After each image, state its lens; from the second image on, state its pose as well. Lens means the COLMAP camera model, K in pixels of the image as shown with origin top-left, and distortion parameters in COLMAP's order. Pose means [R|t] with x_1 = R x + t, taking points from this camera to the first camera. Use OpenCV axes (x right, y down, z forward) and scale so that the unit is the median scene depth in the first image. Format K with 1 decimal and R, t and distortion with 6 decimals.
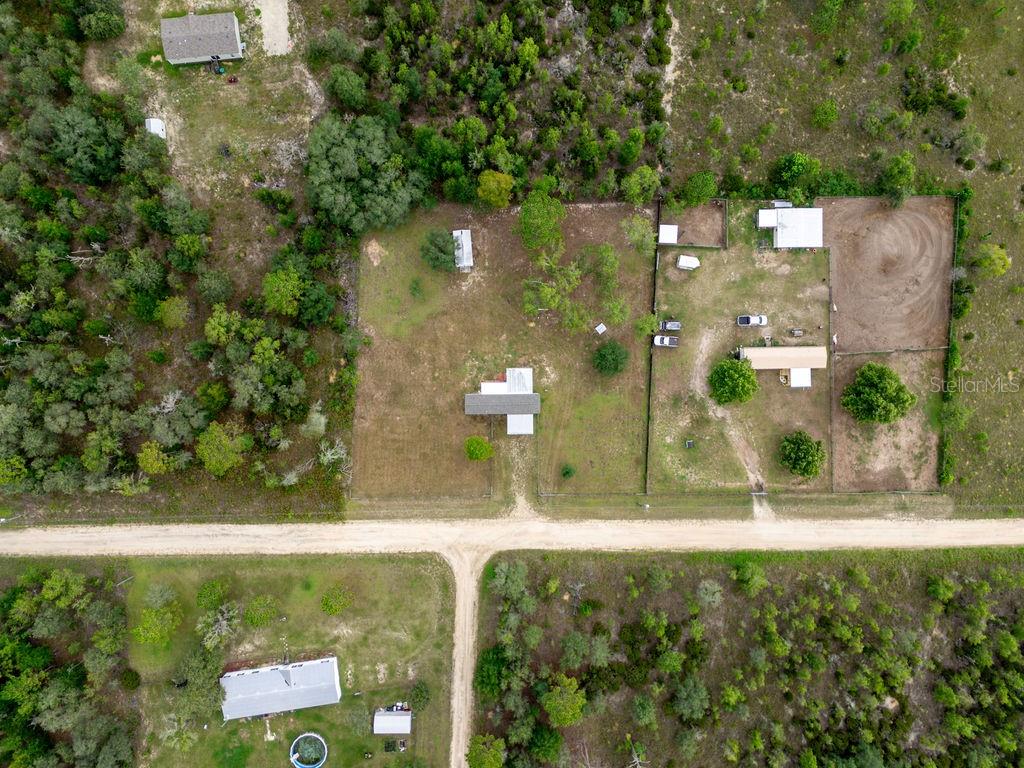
lens RADIAL K [[748.7, 0, 512.0], [0, 748.7, 384.0], [0, 0, 1]] dist [0.072867, -0.052330]
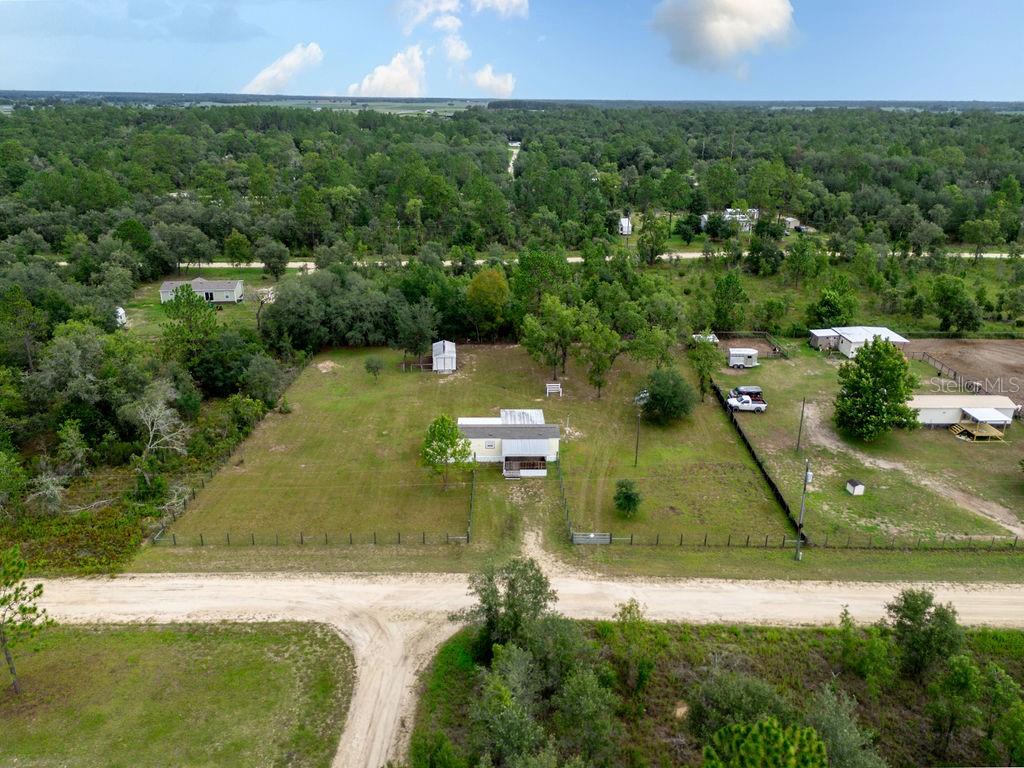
lens RADIAL K [[762.9, 0, 512.0], [0, 762.9, 384.0], [0, 0, 1]] dist [0.023451, 0.001188]
pose [[0.999800, -0.017063, 0.010409, -0.003812], [0.015789, 0.354935, -0.934757, 0.548951], [0.012255, 0.934735, 0.355134, 0.747879]]
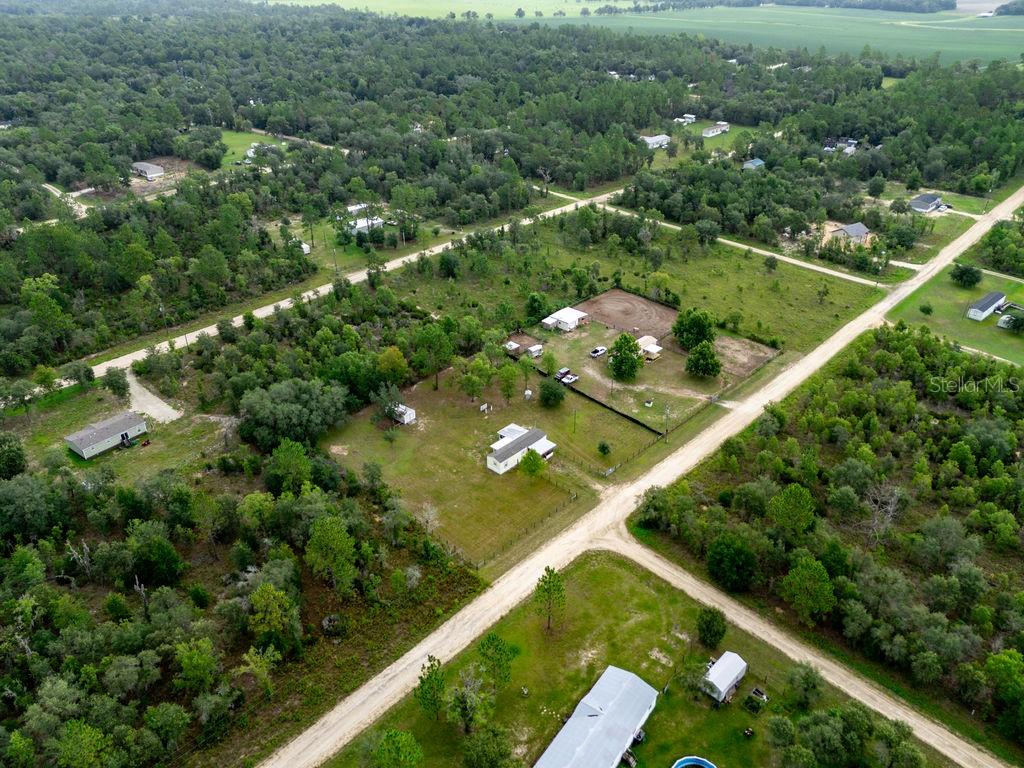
lens RADIAL K [[749.4, 0, 512.0], [0, 749.4, 384.0], [0, 0, 1]] dist [0.077063, -0.062368]
pose [[0.691843, -0.377778, 0.615335, -0.650344], [0.721822, 0.340517, -0.602512, 0.642735], [0.018084, 0.861006, 0.508273, 0.357505]]
